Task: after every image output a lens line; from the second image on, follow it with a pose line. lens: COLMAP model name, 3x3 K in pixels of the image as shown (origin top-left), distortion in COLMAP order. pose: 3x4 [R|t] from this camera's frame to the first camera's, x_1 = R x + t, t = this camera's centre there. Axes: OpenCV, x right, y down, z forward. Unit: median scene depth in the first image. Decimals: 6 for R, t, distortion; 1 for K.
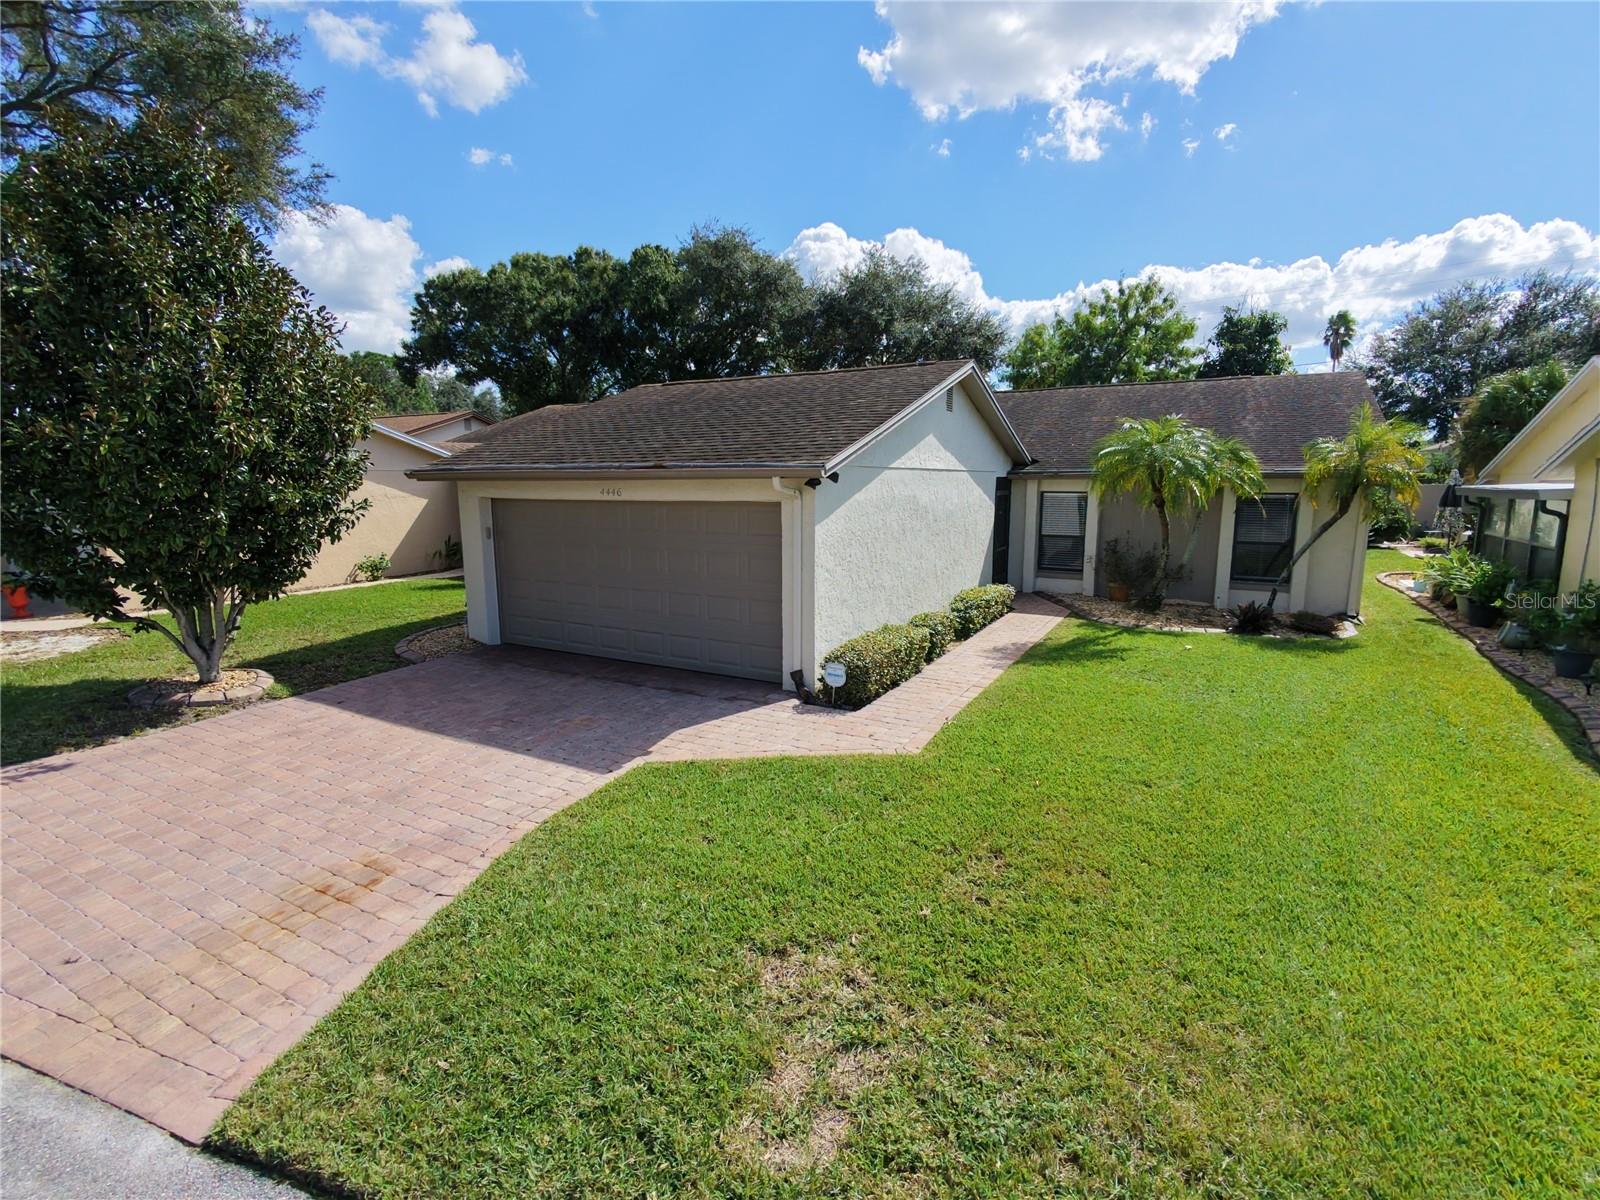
lens RADIAL K [[766.5, 0, 800.0], [0, 766.5, 600.0], [0, 0, 1]] dist [0.000969, 0.001830]
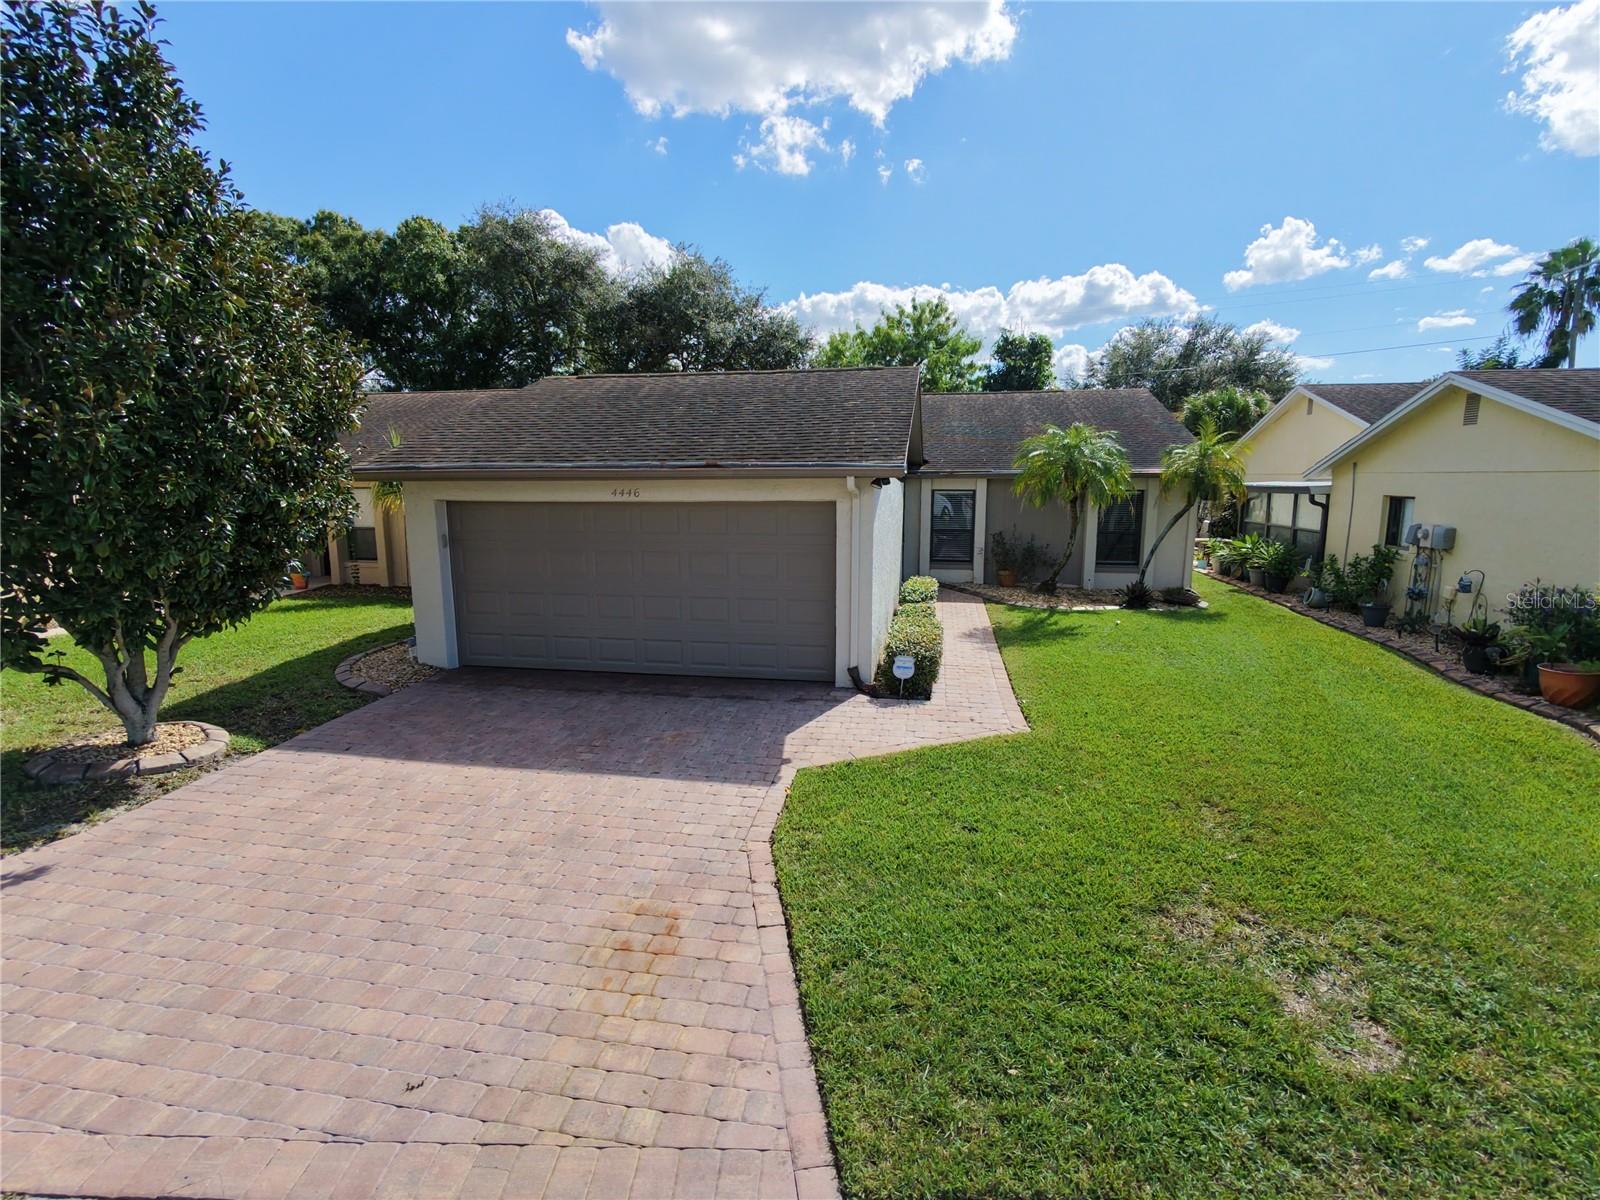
lens RADIAL K [[766.5, 0, 800.0], [0, 766.5, 600.0], [0, 0, 1]] dist [0.000969, 0.001830]
pose [[0.946121, -0.051631, 0.319672, -0.383594], [0.051491, 0.998634, 0.008896, -0.009000], [-0.319695, 0.008043, 0.947487, 0.056305]]
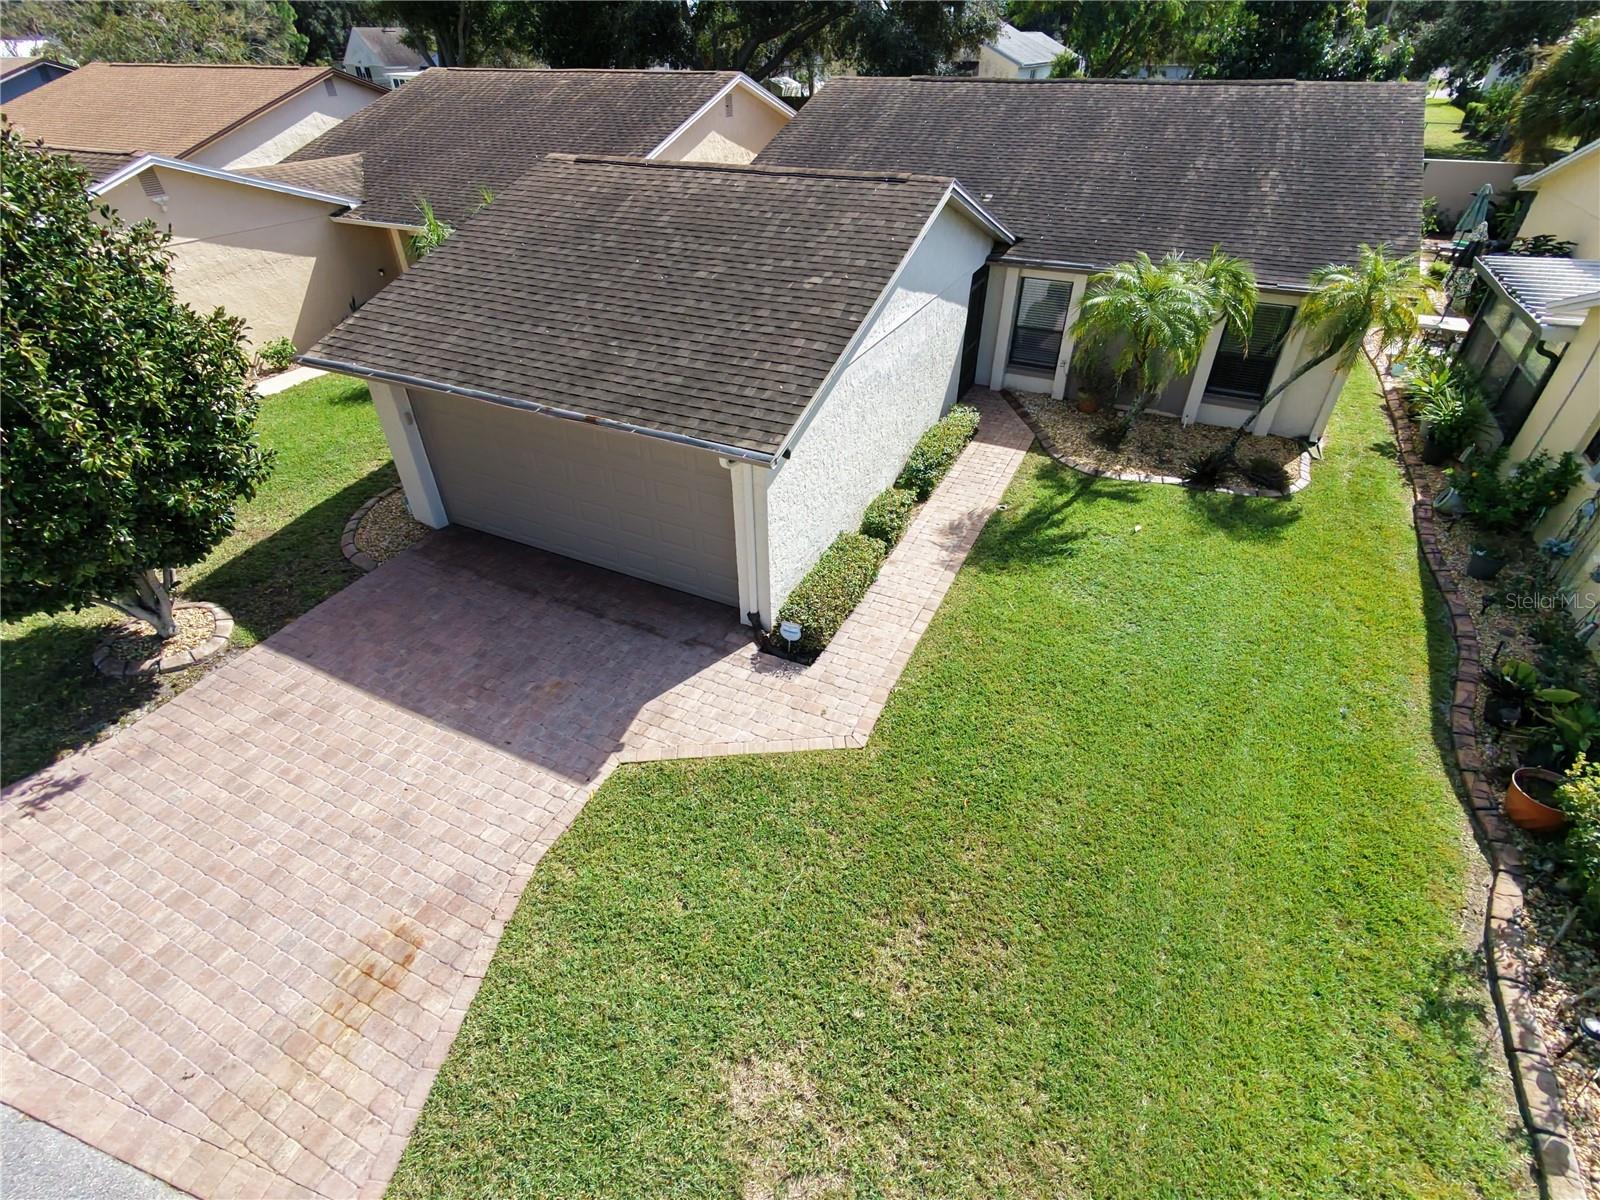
lens RADIAL K [[766.5, 0, 800.0], [0, 766.5, 600.0], [0, 0, 1]] dist [0.000969, 0.001830]
pose [[0.998754, -0.031943, 0.038340, 0.018704], [0.010915, 0.889523, 0.456760, -0.384451], [-0.048694, -0.455773, 0.888763, 0.086349]]
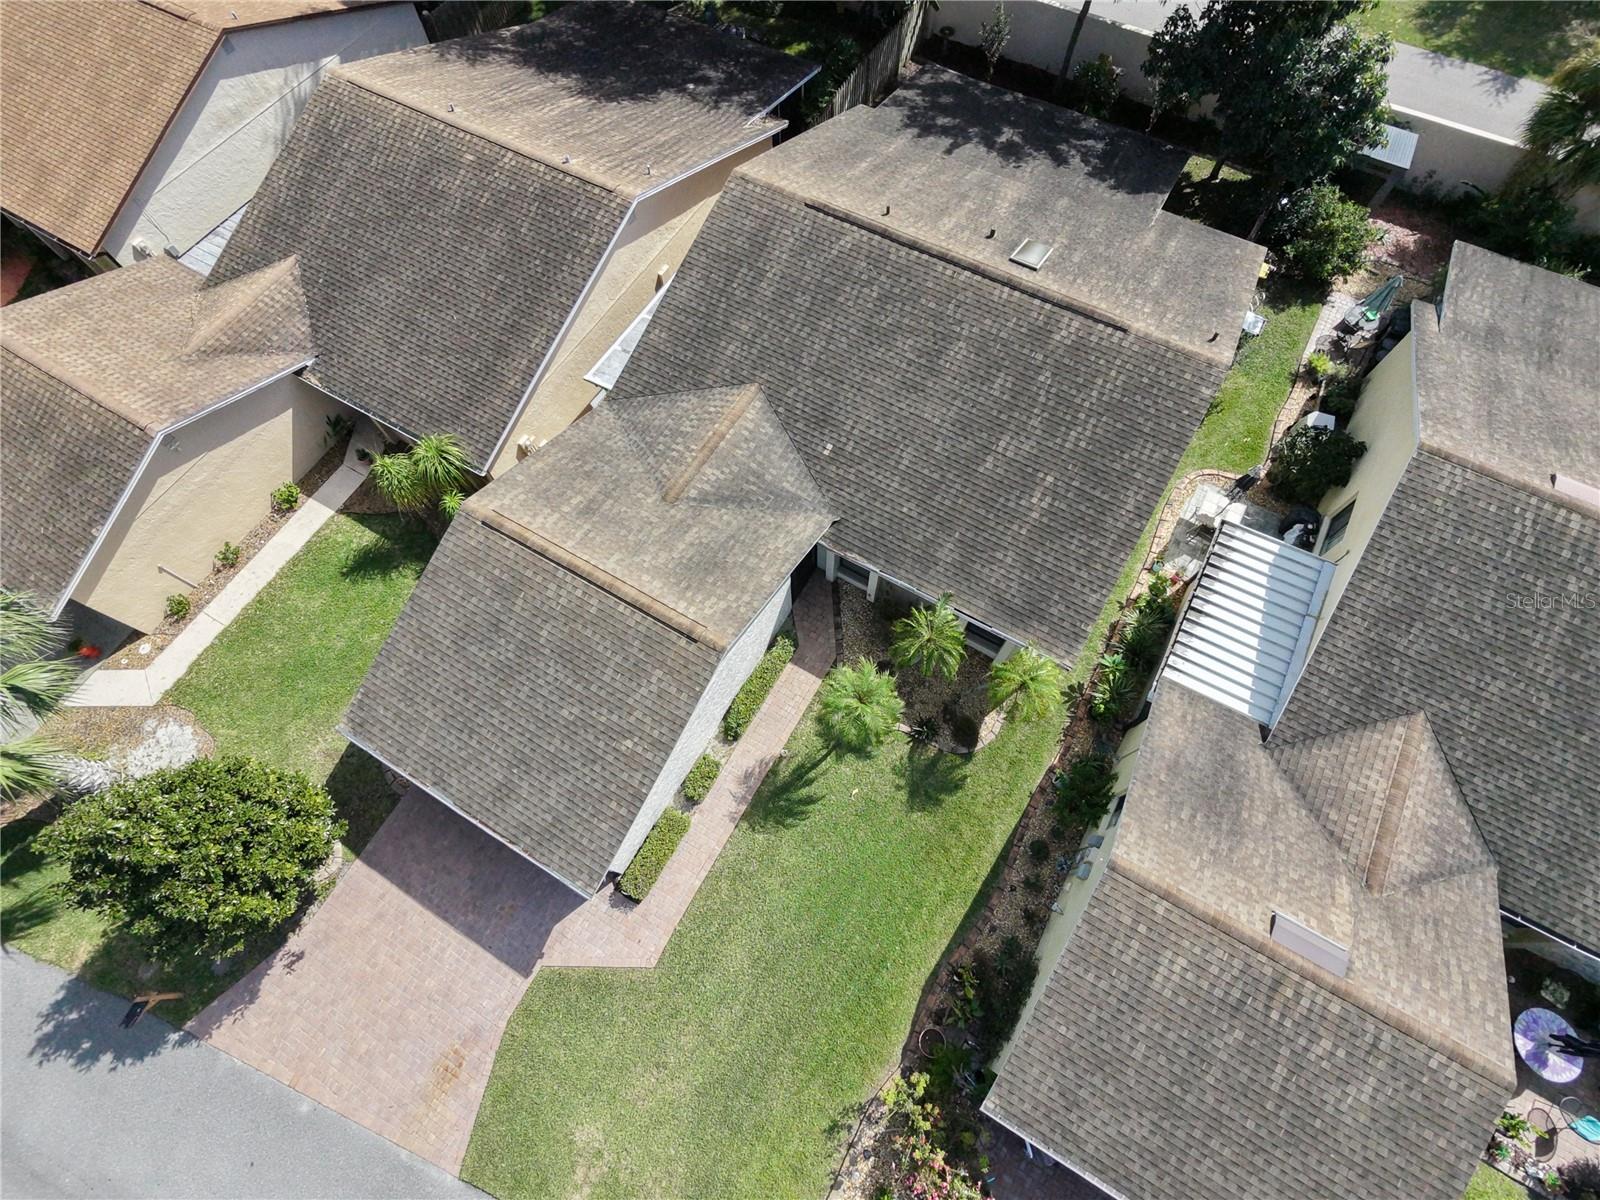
lens RADIAL K [[766.5, 0, 800.0], [0, 766.5, 600.0], [0, 0, 1]] dist [0.000969, 0.001830]
pose [[0.999645, 0.017692, -0.019899, 0.488276], [0.007059, 0.544508, 0.838726, -1.860721], [0.025674, -0.838569, 0.544190, 0.519741]]
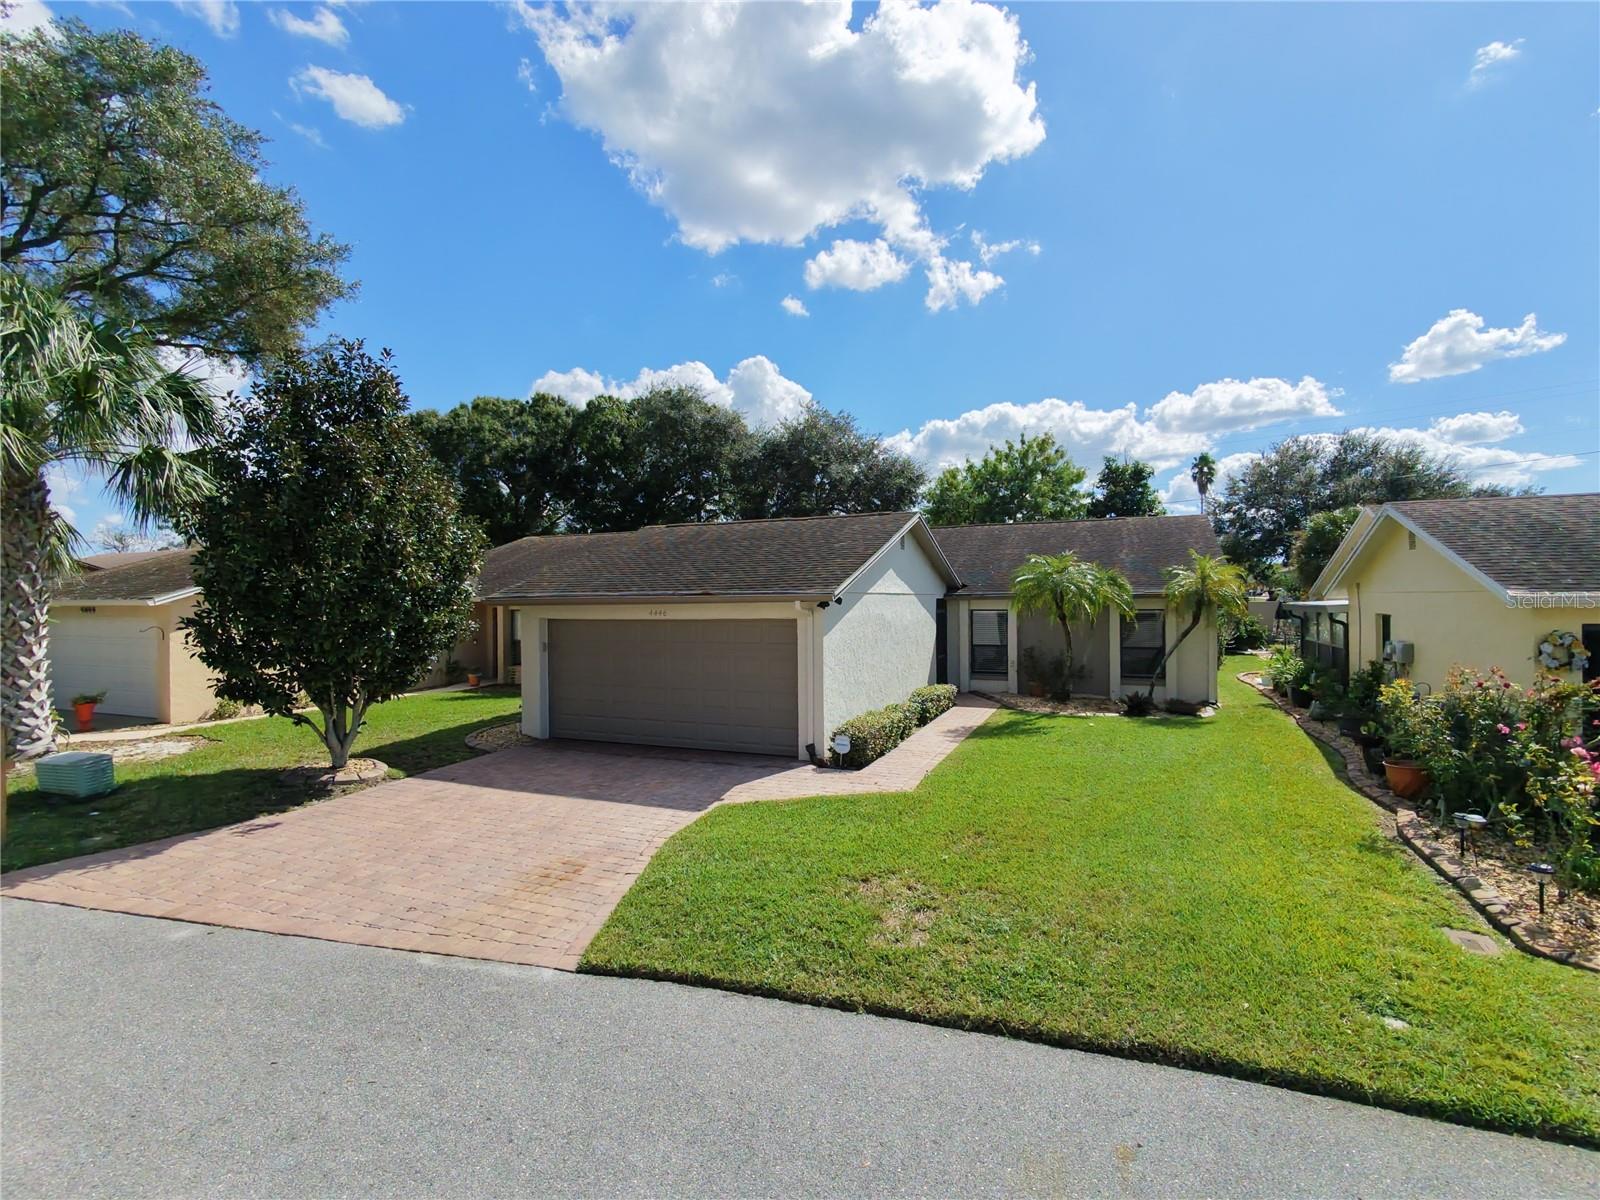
lens RADIAL K [[766.5, 0, 800.0], [0, 766.5, 600.0], [0, 0, 1]] dist [0.000969, 0.001830]
pose [[0.994649, -0.008160, 0.102992, -0.153653], [0.024188, 0.987564, -0.155346, 0.049935], [-0.100444, 0.157006, 0.982477, -0.338537]]
